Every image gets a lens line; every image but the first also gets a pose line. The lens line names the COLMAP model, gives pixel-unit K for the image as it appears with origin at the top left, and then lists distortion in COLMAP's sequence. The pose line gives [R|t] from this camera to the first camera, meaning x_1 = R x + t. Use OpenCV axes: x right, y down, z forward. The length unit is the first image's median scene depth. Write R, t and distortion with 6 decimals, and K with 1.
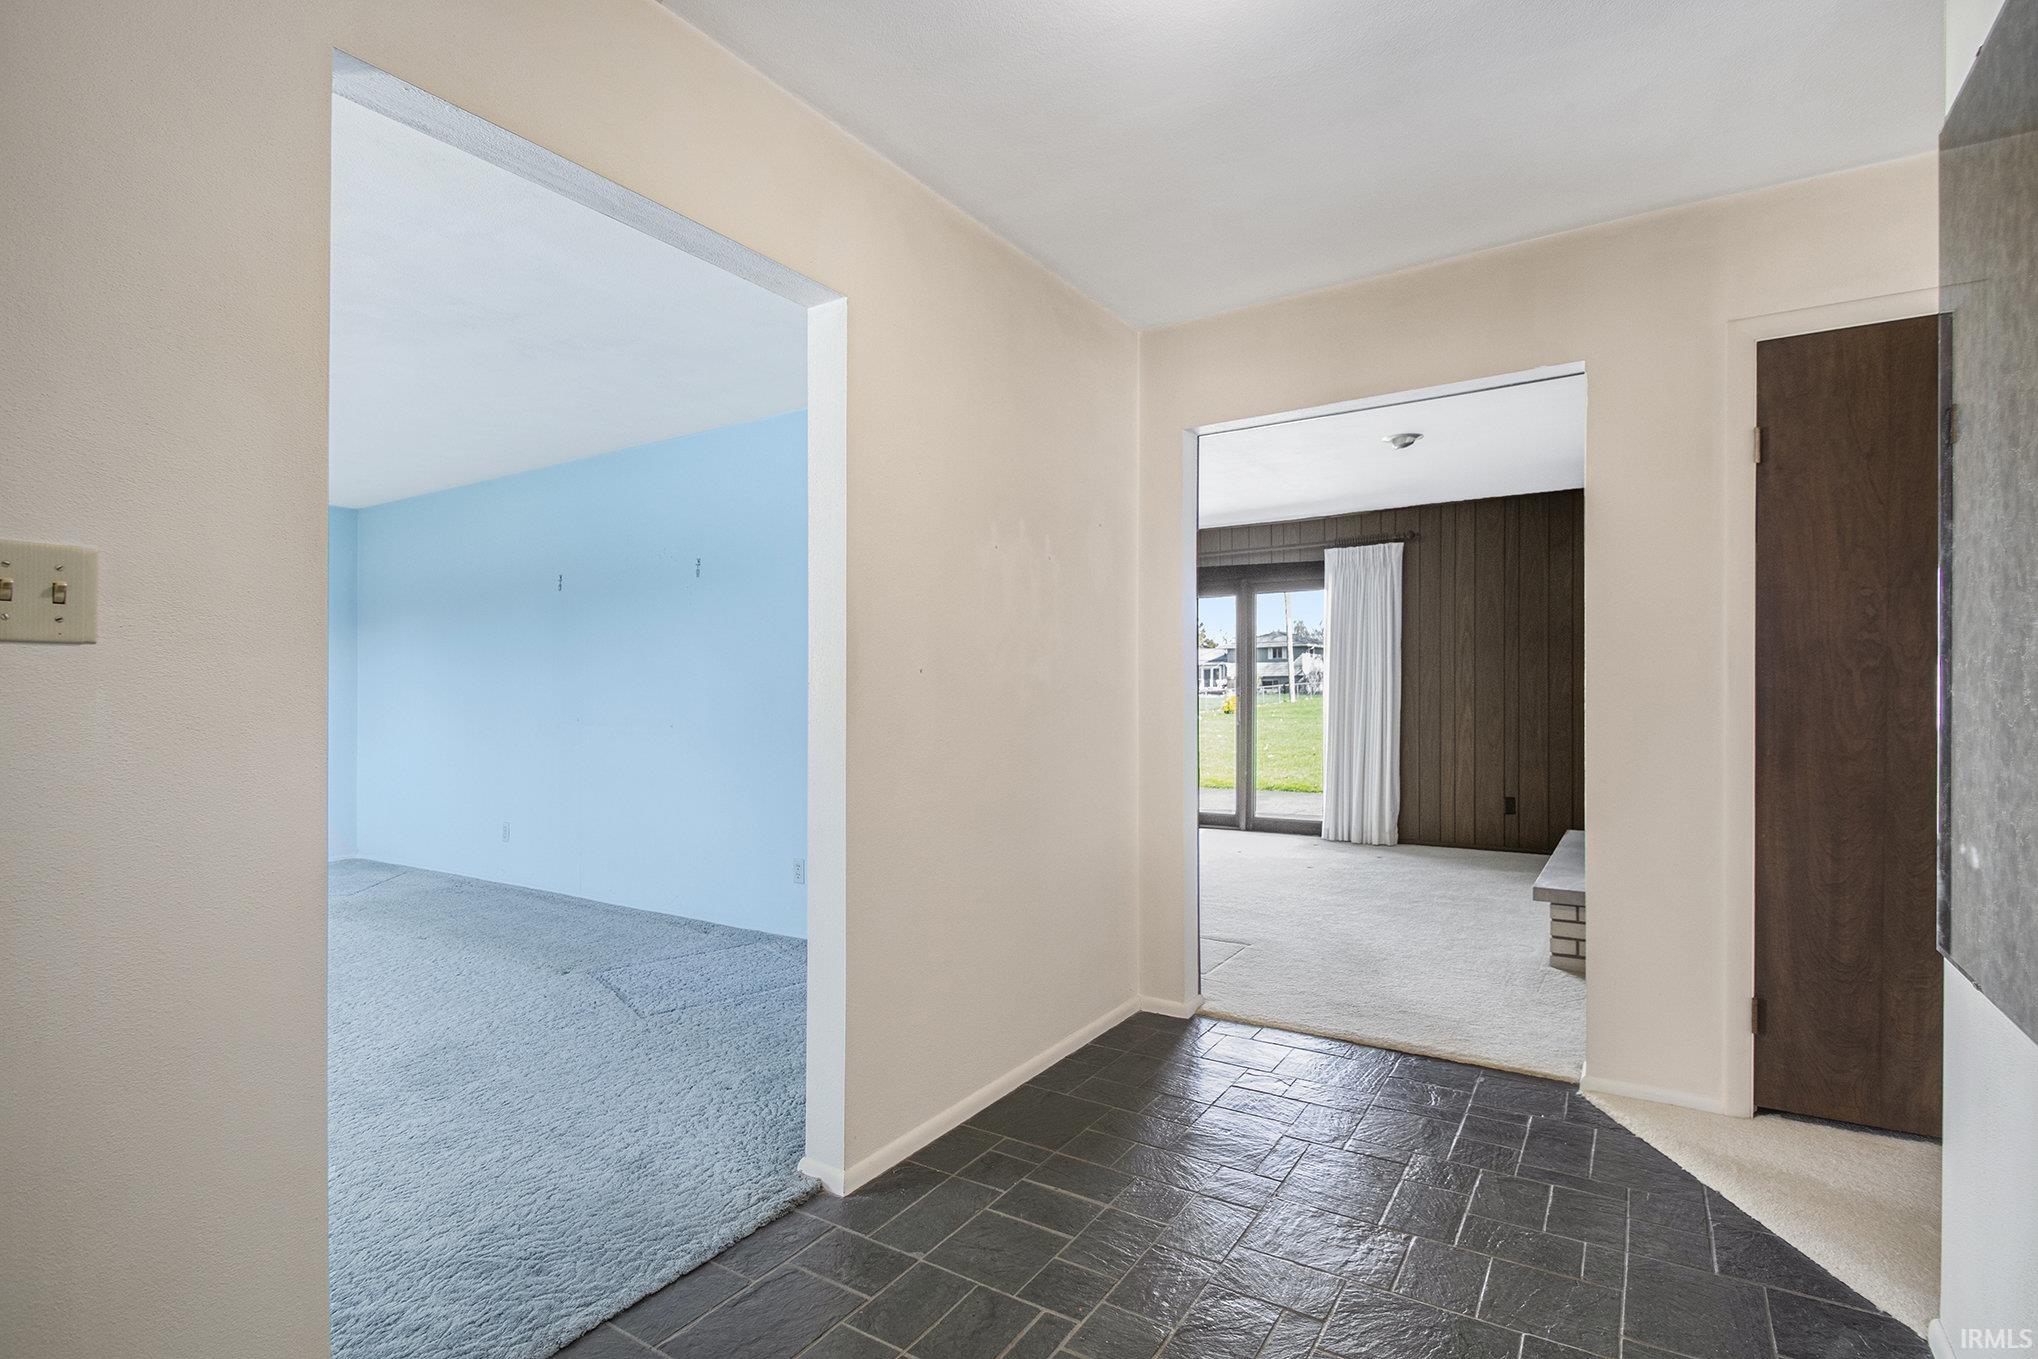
lens RADIAL K [[972.7, 0, 1019.0], [0, 972.7, 679.5], [0, 0, 1]] dist [0.001927, -0.000312]
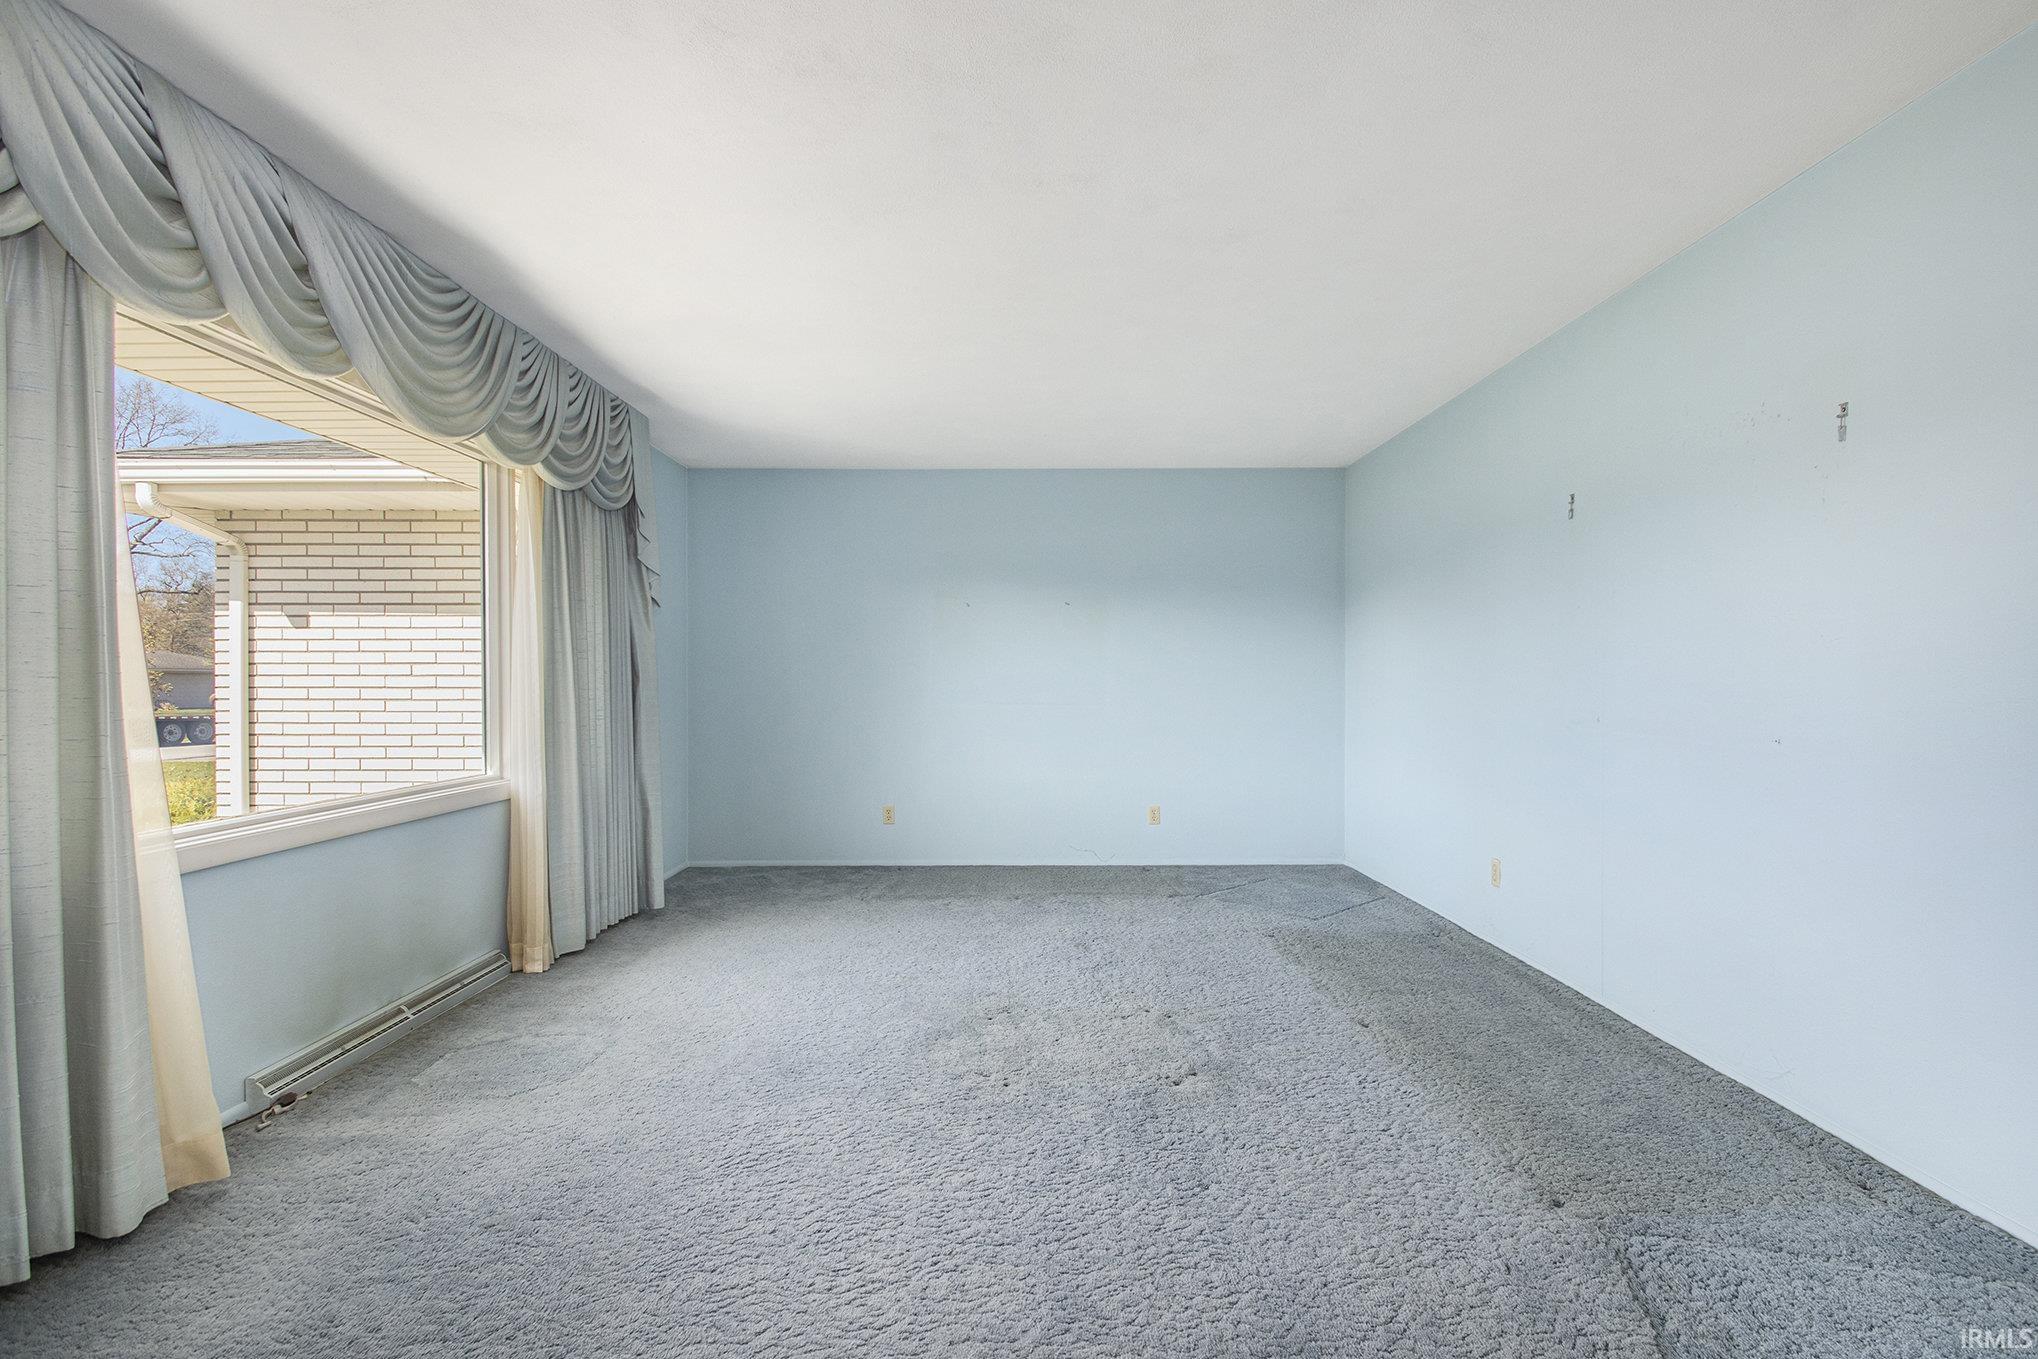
lens RADIAL K [[1006.6, 0, 1008.8], [0, 1006.6, 686.8], [0, 0, 1]] dist [0.019752, -0.020857]
pose [[0.560285, 0.023531, -0.827966, -0.161888], [-0.001411, 0.999622, 0.027455, 0.000245], [0.828299, -0.014214, 0.560106, 0.397268]]
